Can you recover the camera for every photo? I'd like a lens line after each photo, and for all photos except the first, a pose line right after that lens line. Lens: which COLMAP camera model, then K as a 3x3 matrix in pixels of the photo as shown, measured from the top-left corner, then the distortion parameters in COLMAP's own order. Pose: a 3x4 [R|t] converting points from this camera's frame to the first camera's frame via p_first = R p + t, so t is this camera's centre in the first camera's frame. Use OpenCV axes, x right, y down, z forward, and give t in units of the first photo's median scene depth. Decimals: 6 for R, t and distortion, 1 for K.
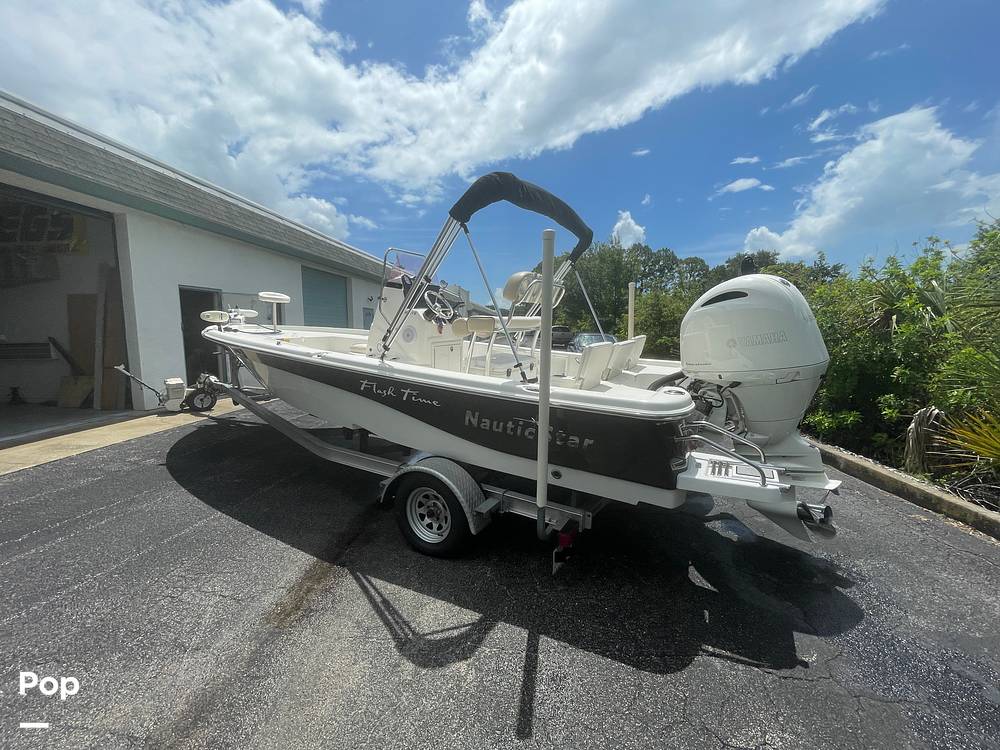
lens RADIAL K [[406.7, 0, 499.9], [0, 406.7, 372.1], [0, 0, 1]] dist [-0.001709, 0.000574]
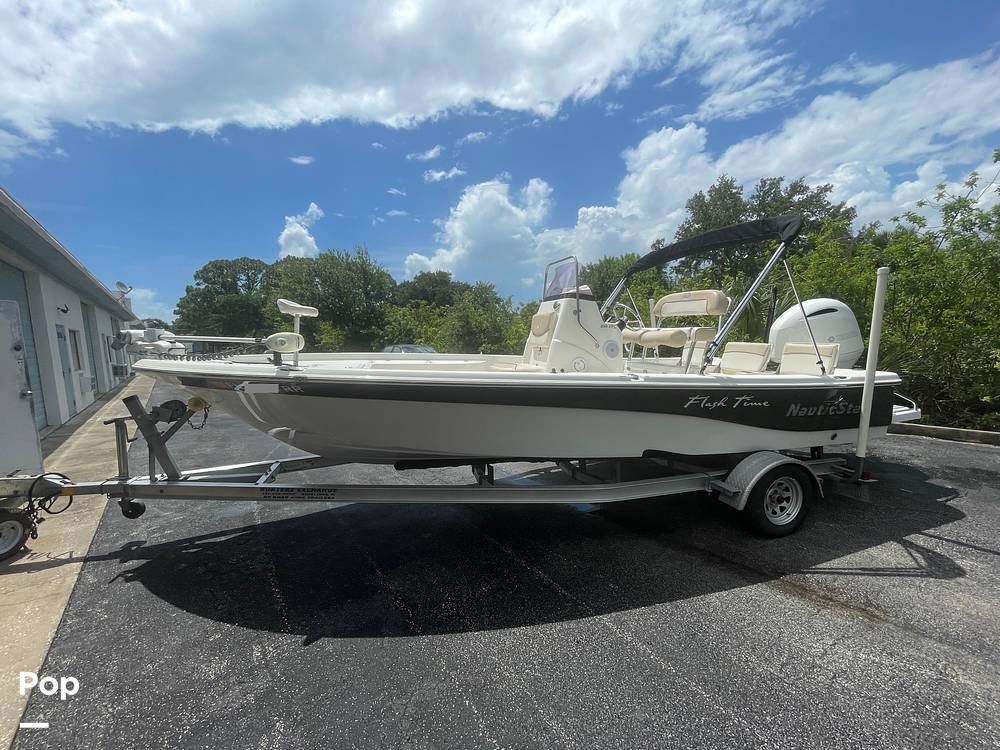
lens RADIAL K [[403.6, 0, 500.0], [0, 403.6, 375.0], [0, 0, 1]] dist [-0.000962, -0.000354]
pose [[0.717246, -0.106914, 0.688569, -1.443615], [0.119921, 0.992355, 0.029167, -0.124127], [-0.686423, 0.061654, 0.724584, 0.681096]]
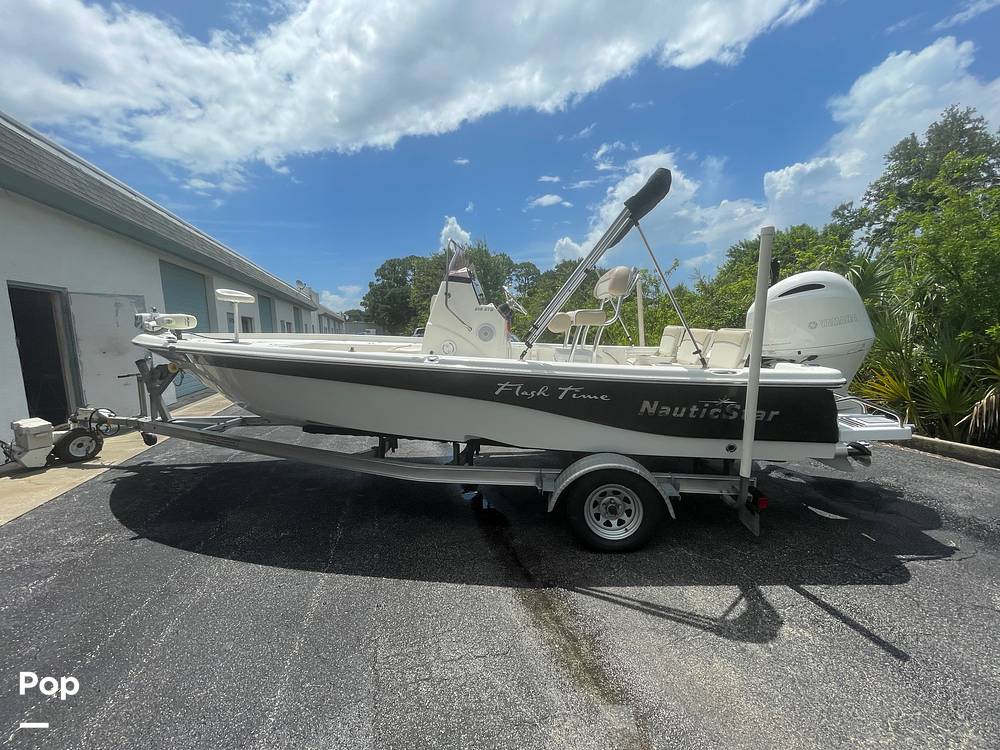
lens RADIAL K [[405.3, 0, 500.0], [0, 405.3, 375.0], [0, 0, 1]] dist [-0.001486, 0.000231]
pose [[0.922143, -0.080758, 0.378325, -0.744823], [0.080126, 0.996632, 0.017443, -0.014794], [-0.378460, 0.014229, 0.925508, 0.191349]]
